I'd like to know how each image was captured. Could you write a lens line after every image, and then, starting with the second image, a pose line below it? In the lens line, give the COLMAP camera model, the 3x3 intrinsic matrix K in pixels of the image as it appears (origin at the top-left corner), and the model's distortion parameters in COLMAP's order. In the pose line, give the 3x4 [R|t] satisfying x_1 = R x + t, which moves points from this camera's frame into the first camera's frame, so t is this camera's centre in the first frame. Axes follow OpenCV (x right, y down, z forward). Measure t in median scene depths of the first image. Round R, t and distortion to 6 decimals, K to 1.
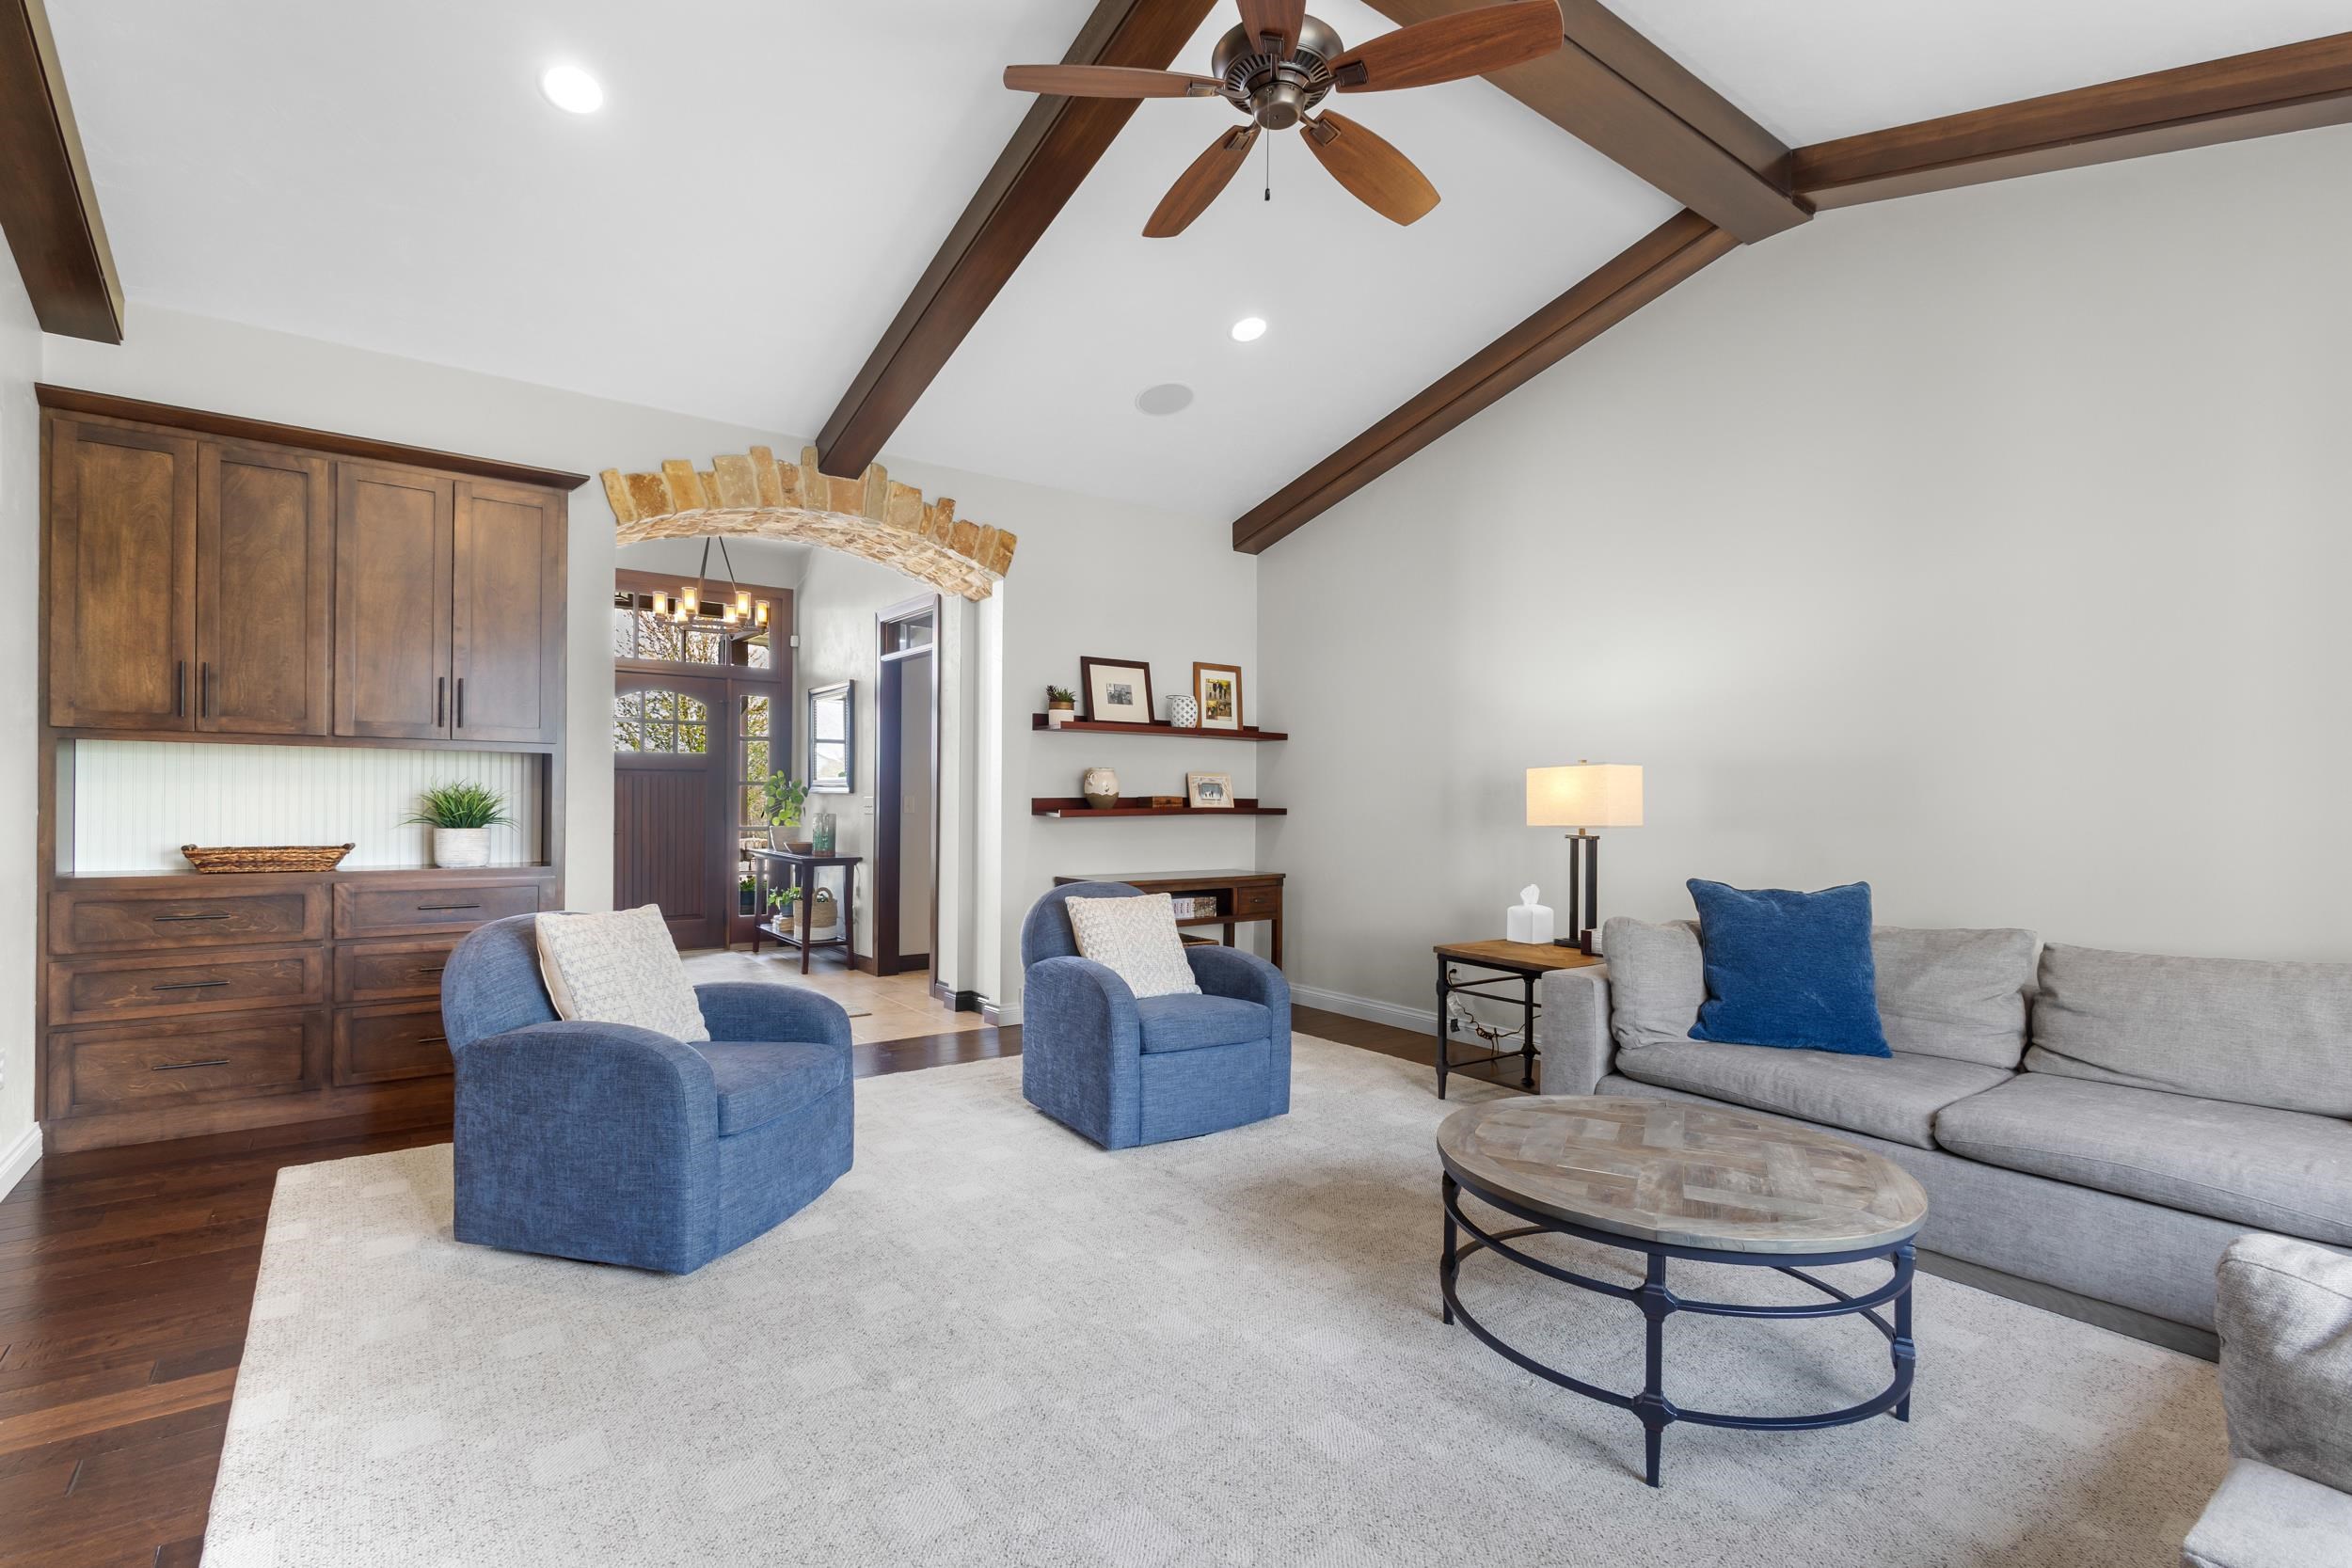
lens RADIAL K [[1079.8, 0, 1181.2], [0, 1079.8, 807.9], [0, 0, 1]] dist [0.009136, -0.003239]
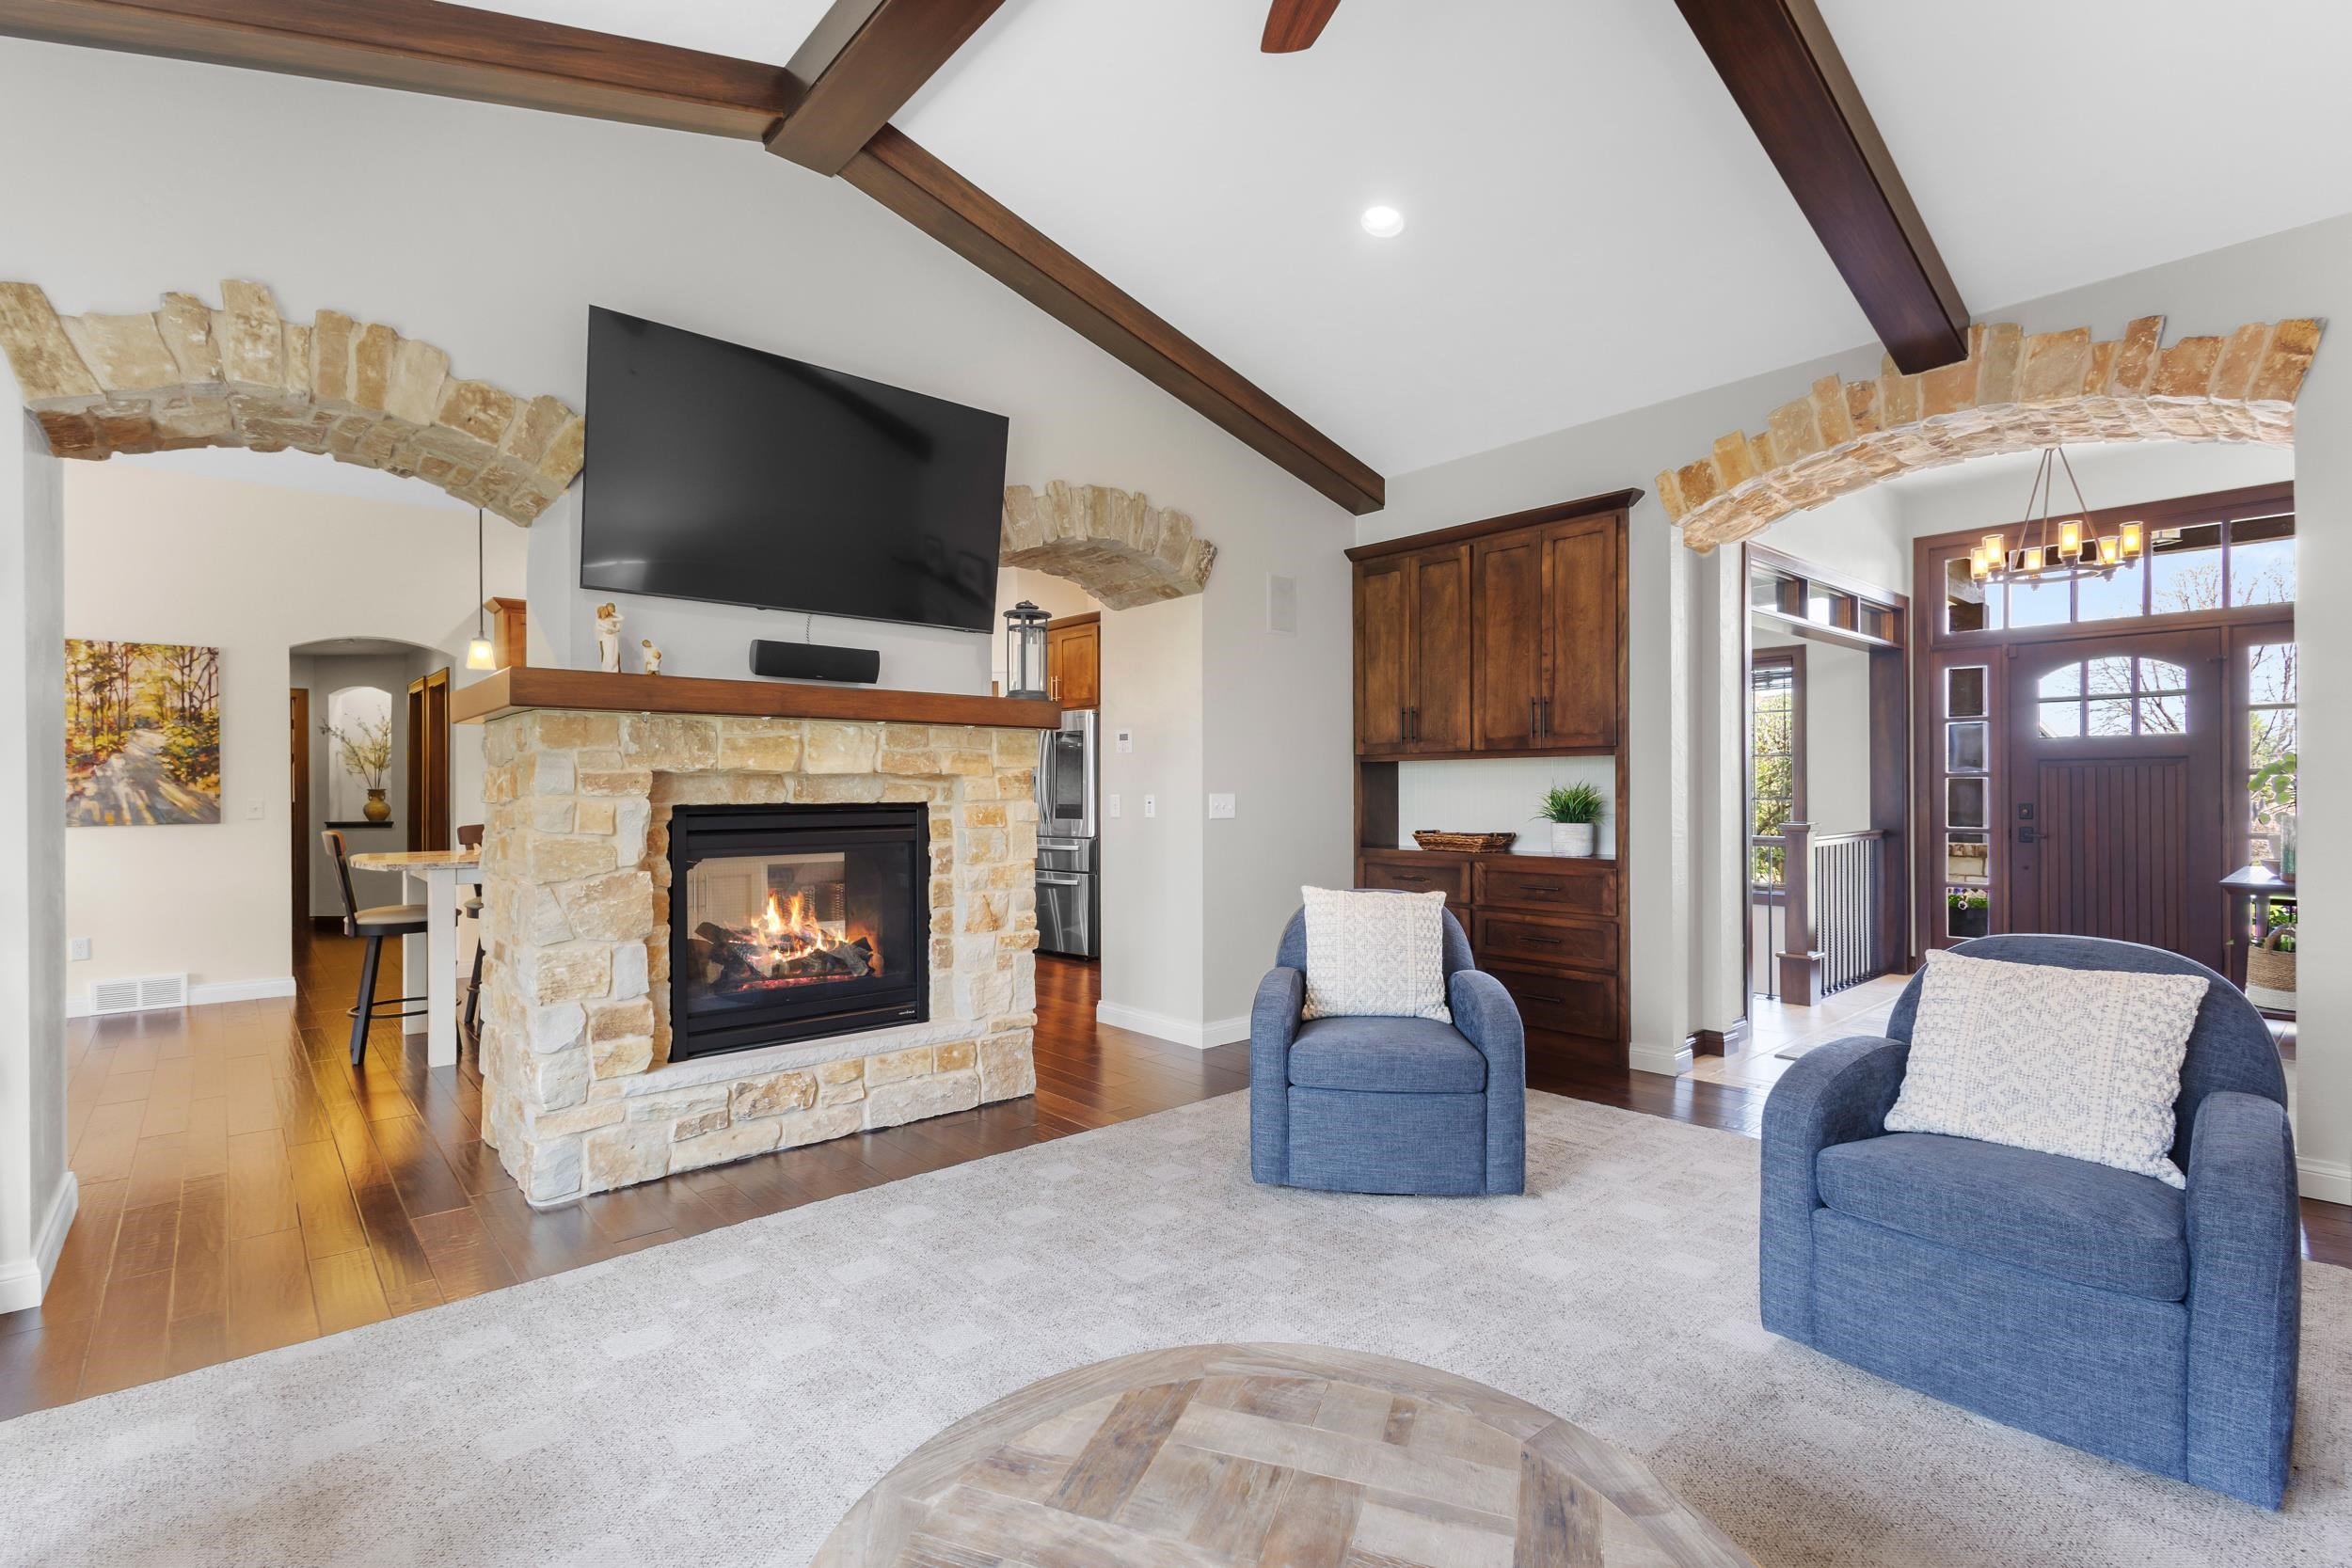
lens RADIAL K [[1079.8, 0, 1173.3], [0, 1079.8, 793.0], [0, 0, 1]] dist [0.009136, -0.003239]
pose [[0.082604, -0.009250, -0.996540, 0.436352], [-0.002723, 0.999951, -0.009507, -0.001013], [0.996579, 0.003499, 0.082575, 0.455224]]
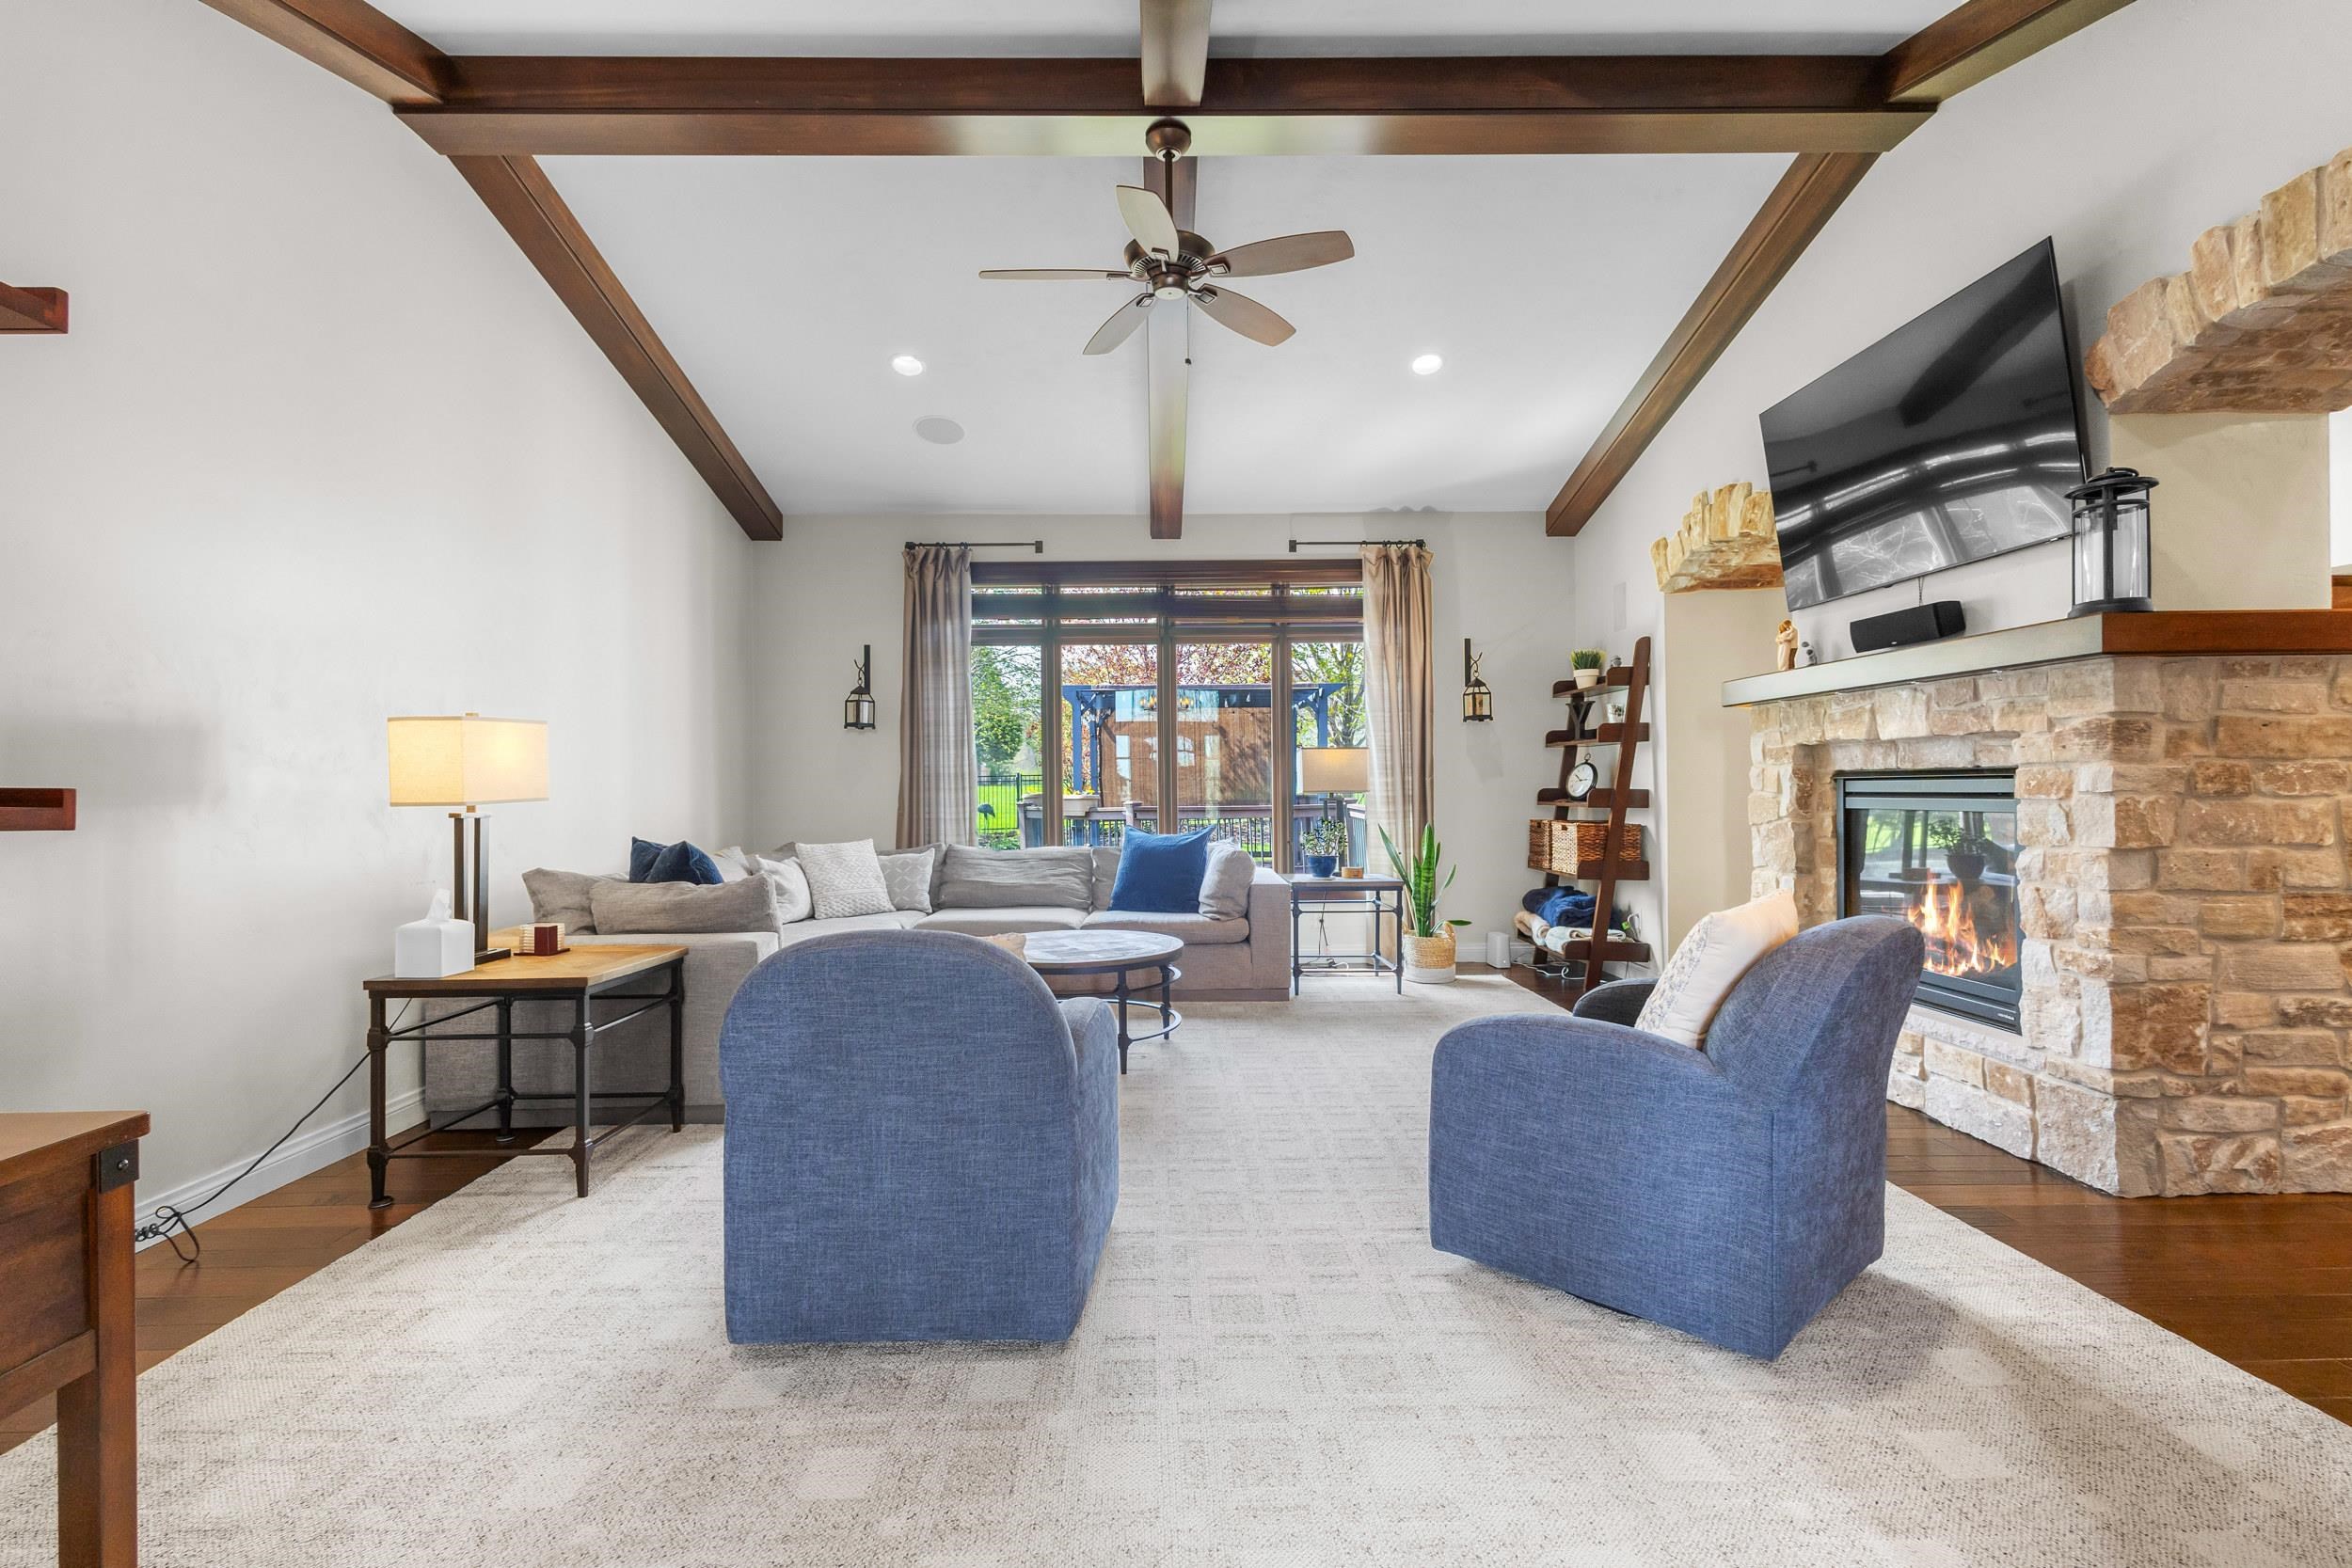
lens RADIAL K [[1079.8, 0, 1168.6], [0, 1079.8, 788.3], [0, 0, 1]] dist [0.009136, -0.003239]
pose [[-0.809885, -0.003998, 0.586575, -0.436741], [0.005445, 0.999882, 0.014333, -0.000026], [-0.586563, 0.014802, -0.809768, 1.254034]]
